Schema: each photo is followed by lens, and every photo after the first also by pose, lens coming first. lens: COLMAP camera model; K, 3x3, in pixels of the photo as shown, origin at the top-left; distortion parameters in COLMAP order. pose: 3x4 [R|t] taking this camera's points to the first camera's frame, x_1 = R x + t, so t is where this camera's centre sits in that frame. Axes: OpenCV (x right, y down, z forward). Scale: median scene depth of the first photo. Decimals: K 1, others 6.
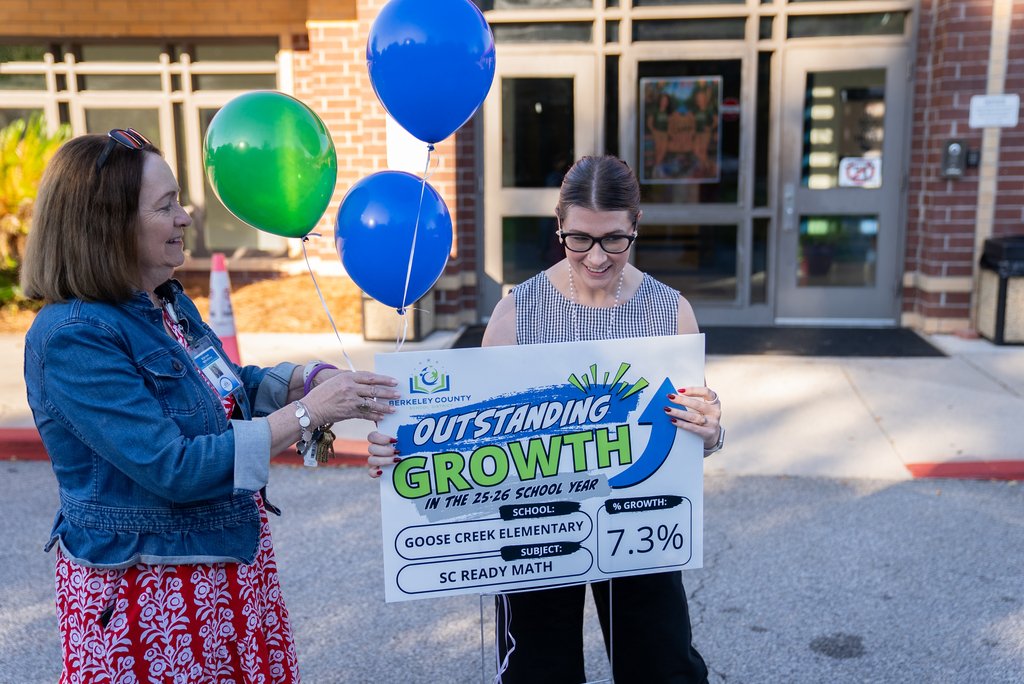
lens RADIAL K [[1120.7, 0, 512.0], [0, 1120.7, 342.0], [0, 0, 1]] dist [0.021241, 0.263961]
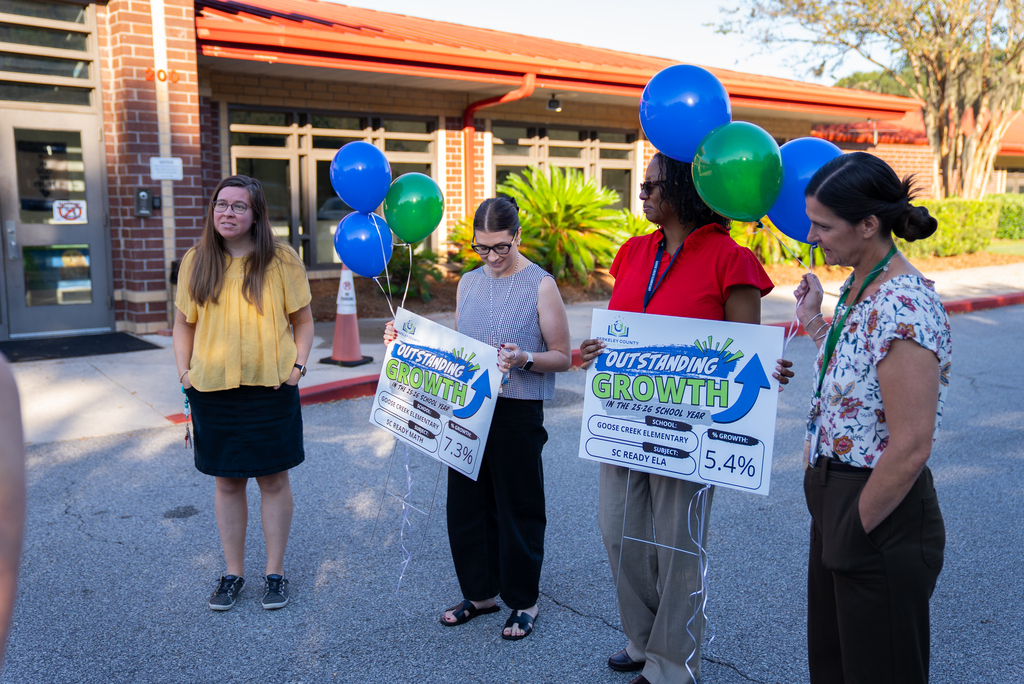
lens RADIAL K [[1020.0, 0, 512.0], [0, 1020.0, 342.0], [0, 0, 1]] dist [-0.012823, 0.172134]
pose [[0.708023, -0.090030, 0.700427, -0.159056], [0.109643, 0.993827, 0.016910, 0.028674], [-0.697626, 0.064824, 0.713523, -0.149105]]
